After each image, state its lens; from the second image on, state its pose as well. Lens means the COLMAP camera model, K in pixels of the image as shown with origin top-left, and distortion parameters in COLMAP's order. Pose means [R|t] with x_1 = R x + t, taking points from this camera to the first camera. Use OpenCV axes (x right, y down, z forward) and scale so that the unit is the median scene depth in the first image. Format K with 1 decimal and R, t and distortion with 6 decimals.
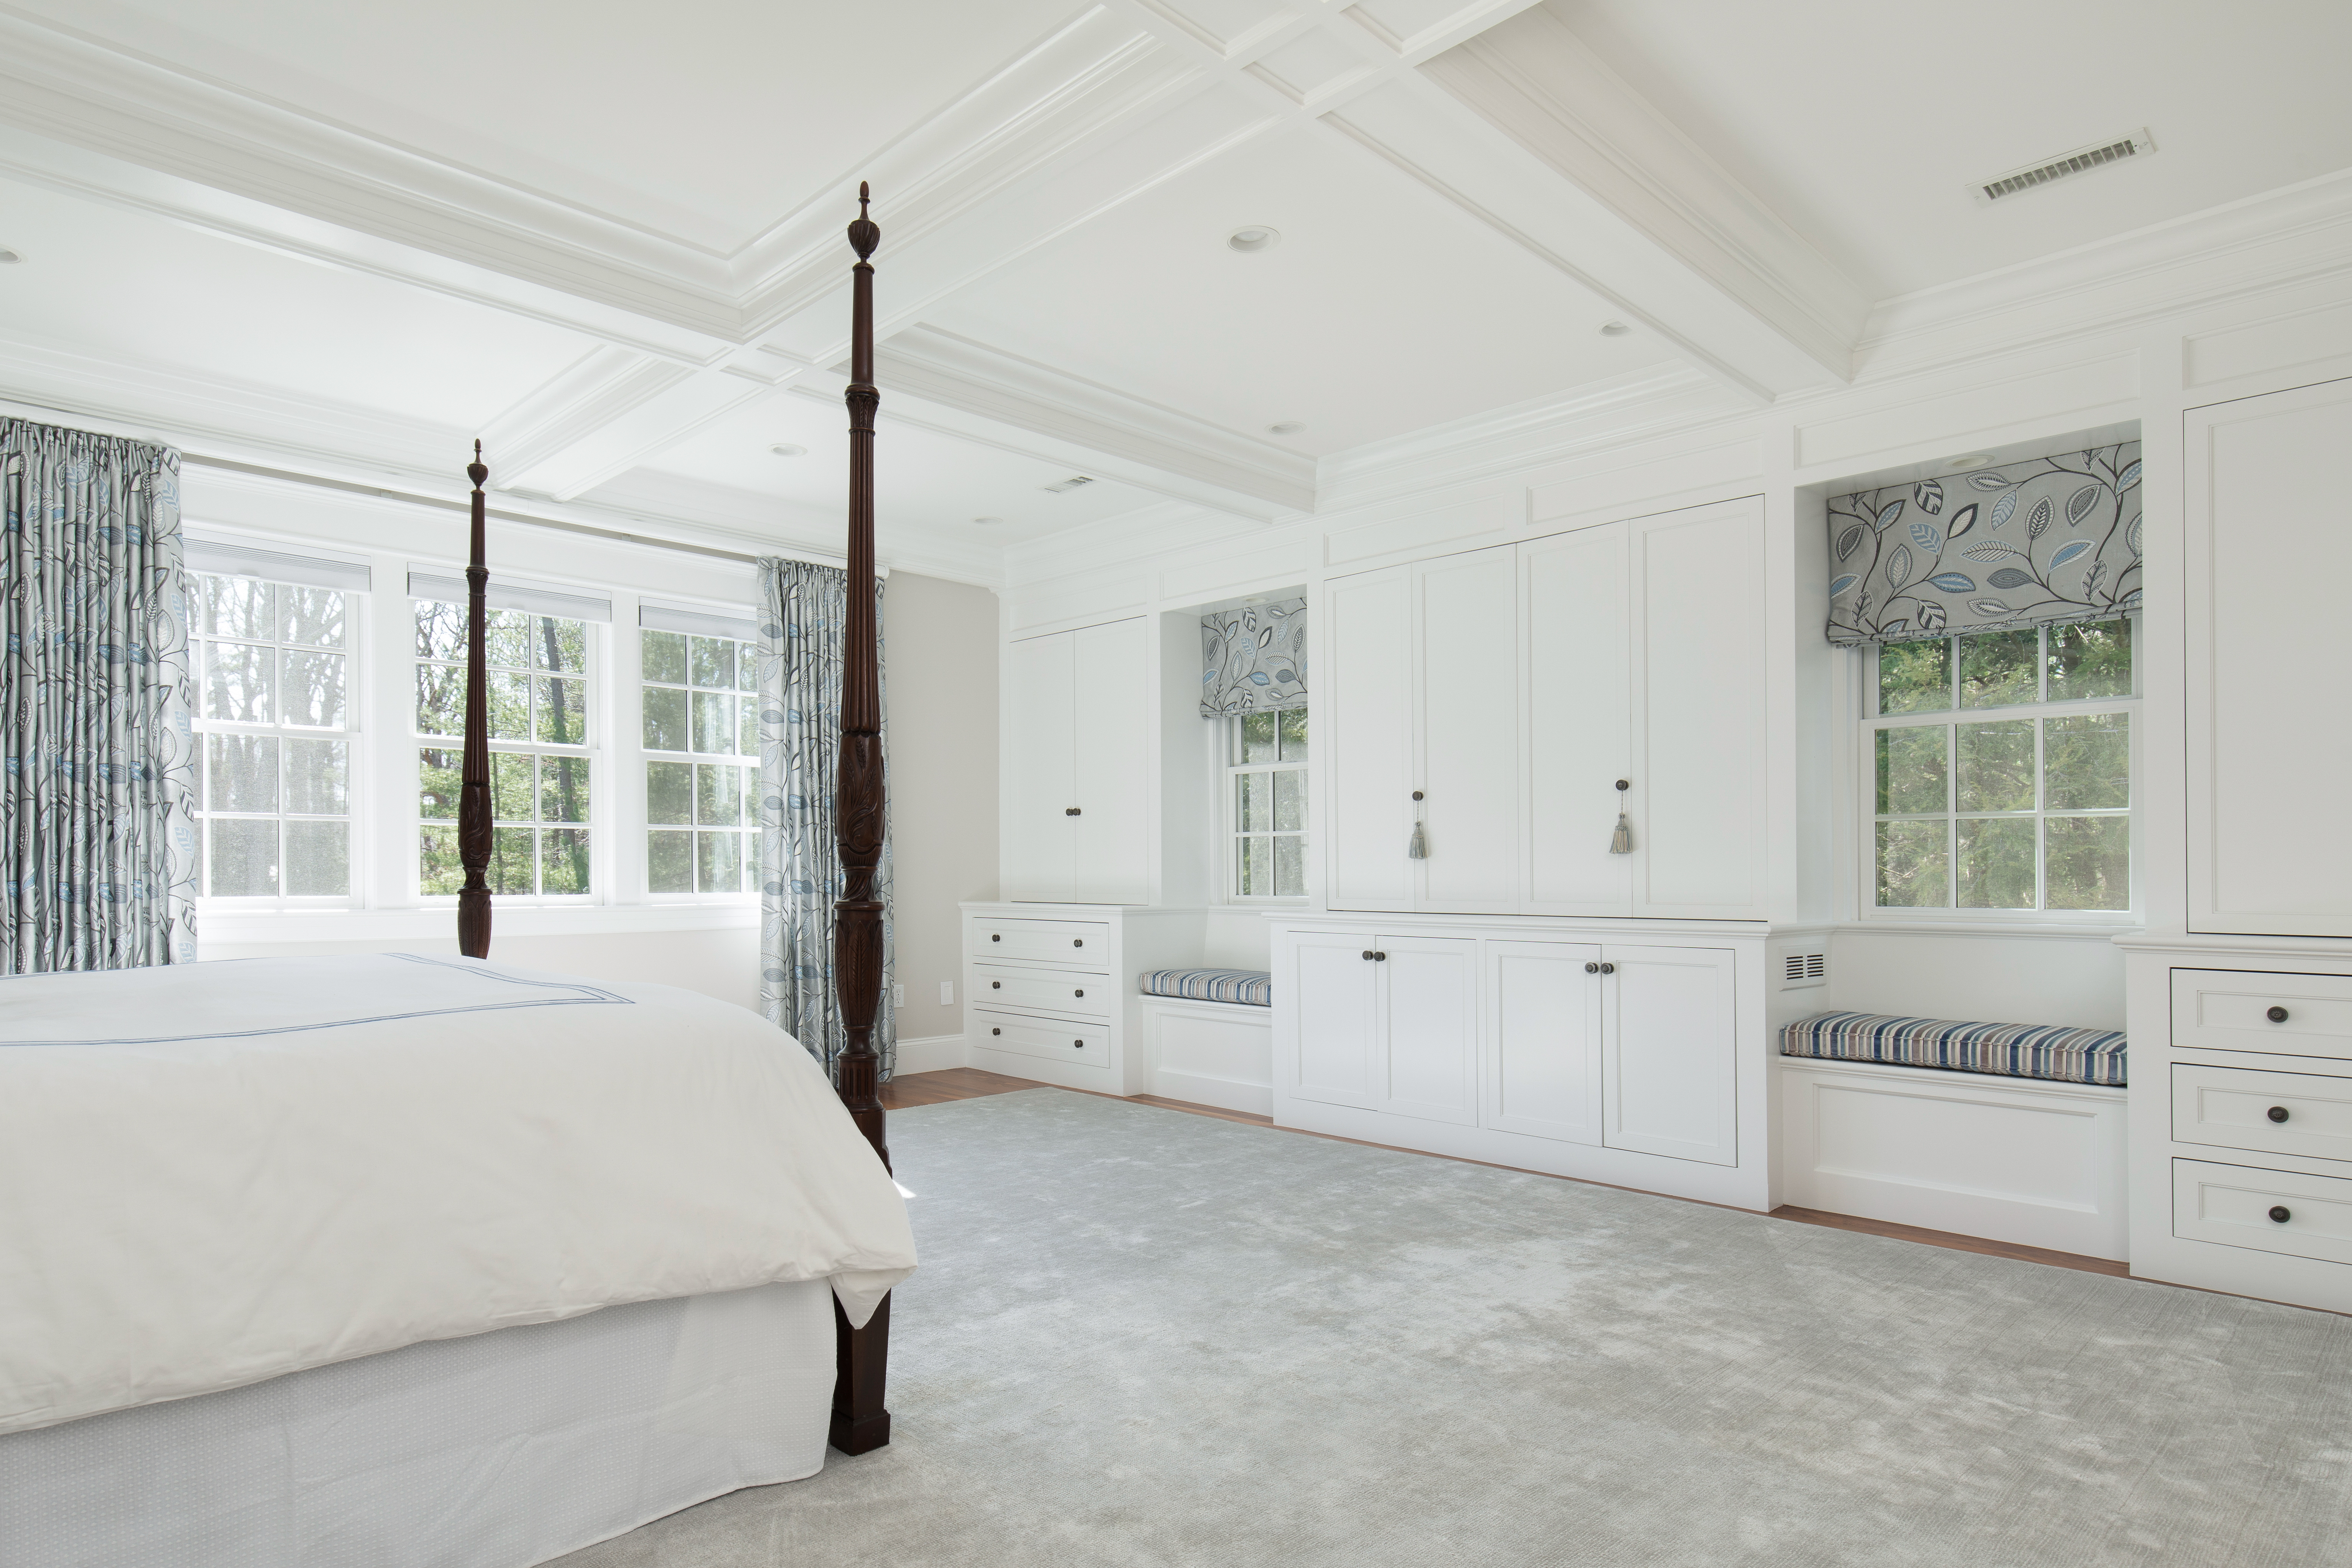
lens RADIAL K [[1310.6, 0, 1168.3], [0, 1310.6, 868.7], [0, 0, 1]] dist [0.000459, 0.000566]
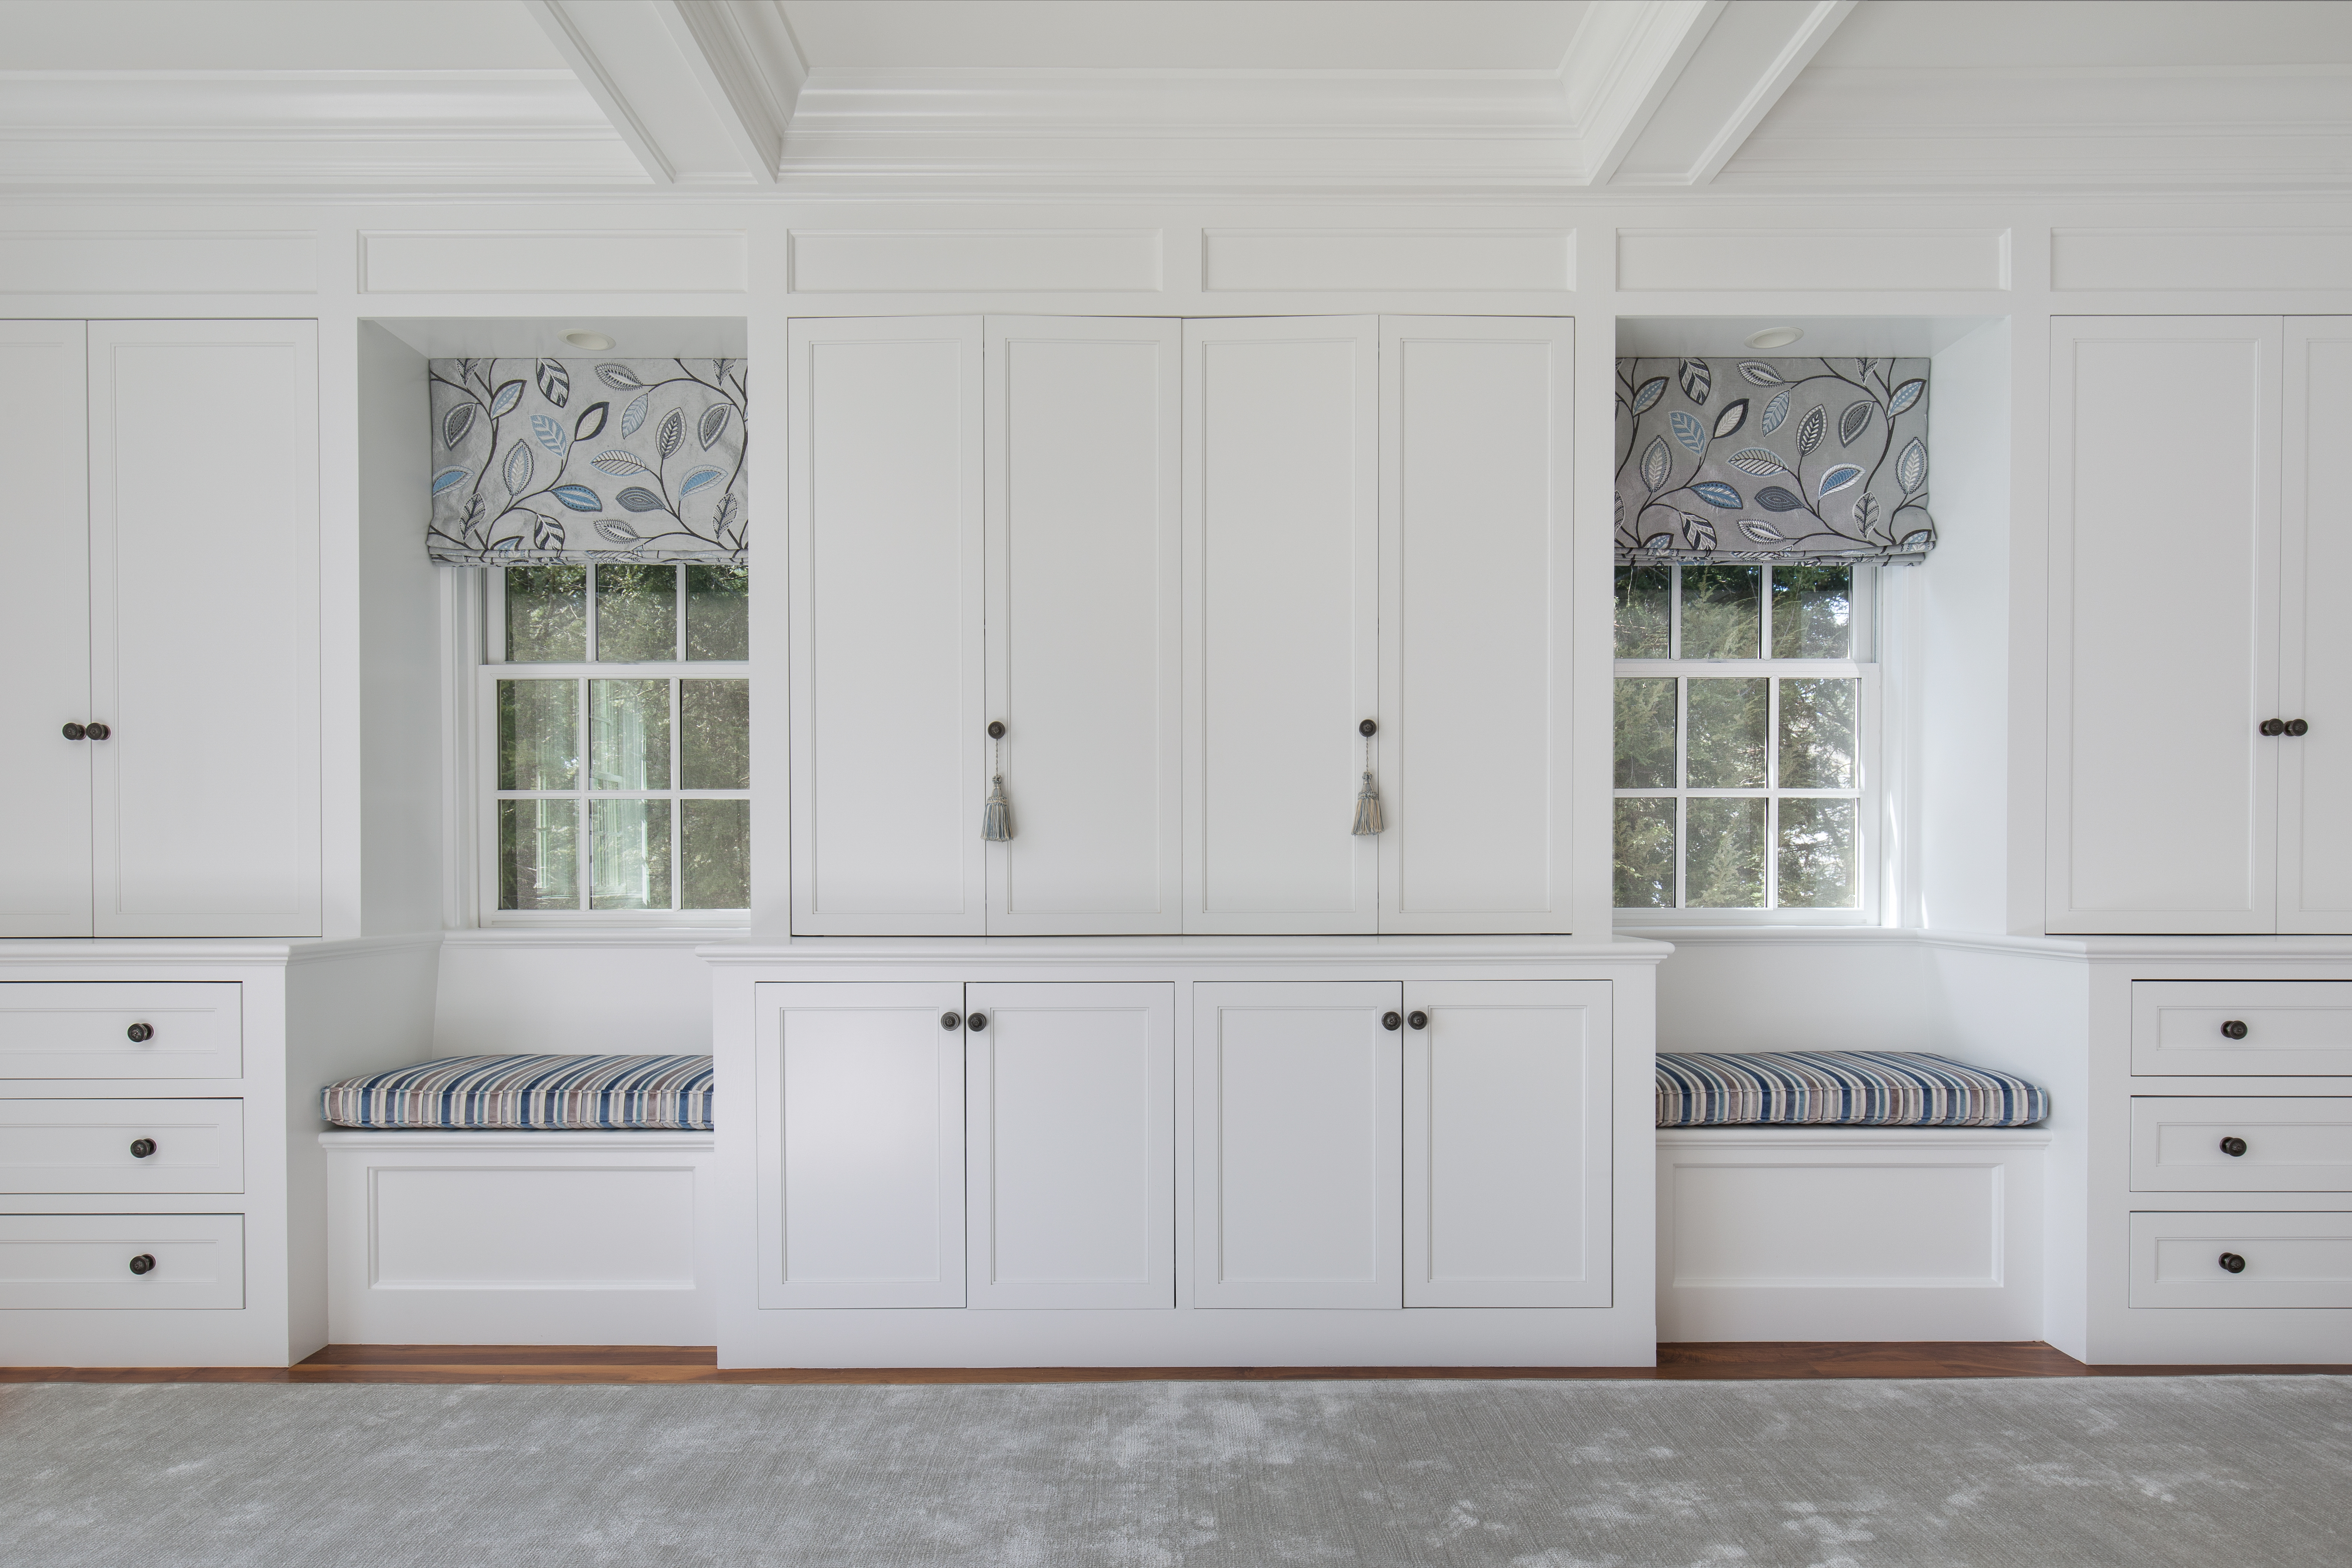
lens RADIAL K [[1310.5, 0, 1168.3], [0, 1310.5, 868.7], [0, 0, 1]] dist [0.000459, 0.000566]
pose [[0.715977, -0.003911, 0.698113, -0.152990], [0.000565, 0.999987, 0.005023, 0.001481], [-0.698124, -0.003202, 0.715970, 0.544775]]
